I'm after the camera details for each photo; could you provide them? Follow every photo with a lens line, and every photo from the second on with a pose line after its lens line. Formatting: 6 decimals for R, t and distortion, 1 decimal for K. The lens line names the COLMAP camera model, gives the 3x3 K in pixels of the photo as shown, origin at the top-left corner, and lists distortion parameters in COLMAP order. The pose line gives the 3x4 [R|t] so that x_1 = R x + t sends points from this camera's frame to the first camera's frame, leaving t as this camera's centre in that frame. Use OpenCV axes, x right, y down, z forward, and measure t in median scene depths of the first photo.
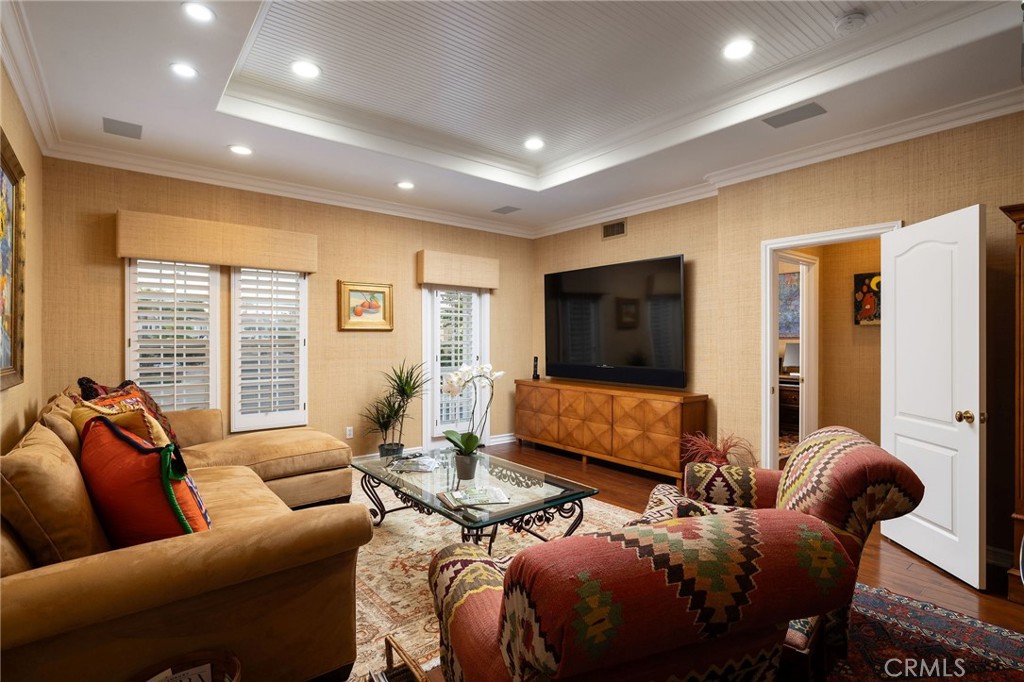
lens RADIAL K [[494.7, 0, 512.0], [0, 494.7, 341.0], [0, 0, 1]] dist [-0.013612, 0.001328]
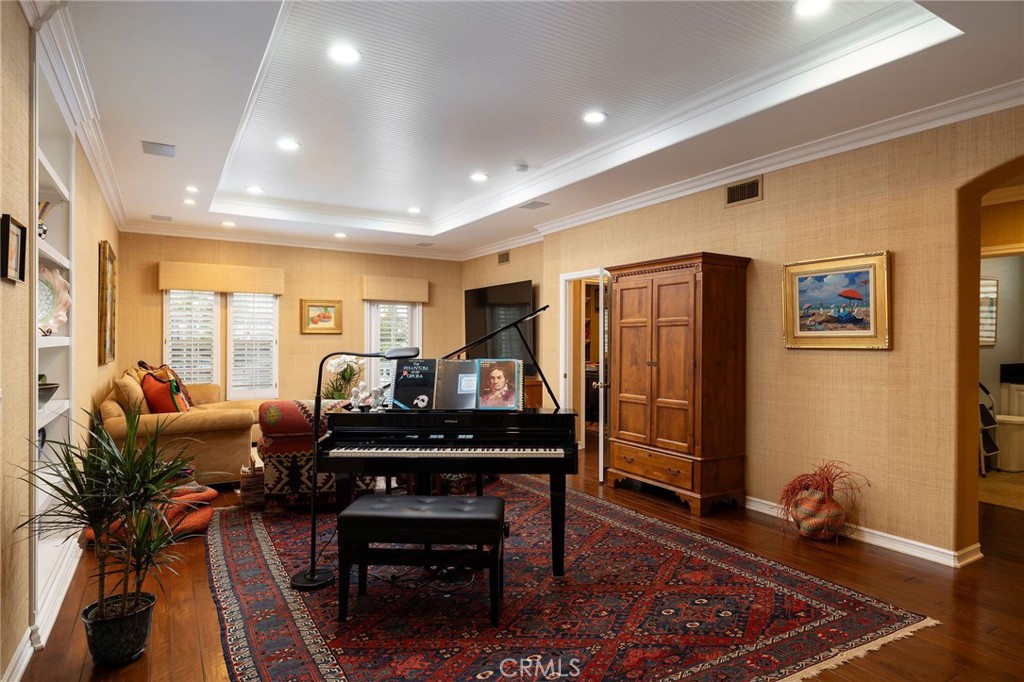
lens RADIAL K [[582.2, 0, 512.0], [0, 582.2, 341.0], [0, 0, 1]] dist [0.001123, -0.001575]
pose [[0.990494, 0.005689, -0.137439, 0.559908], [-0.006191, 0.999976, -0.003221, 0.001102], [0.137417, 0.004041, 0.990505, -0.677617]]
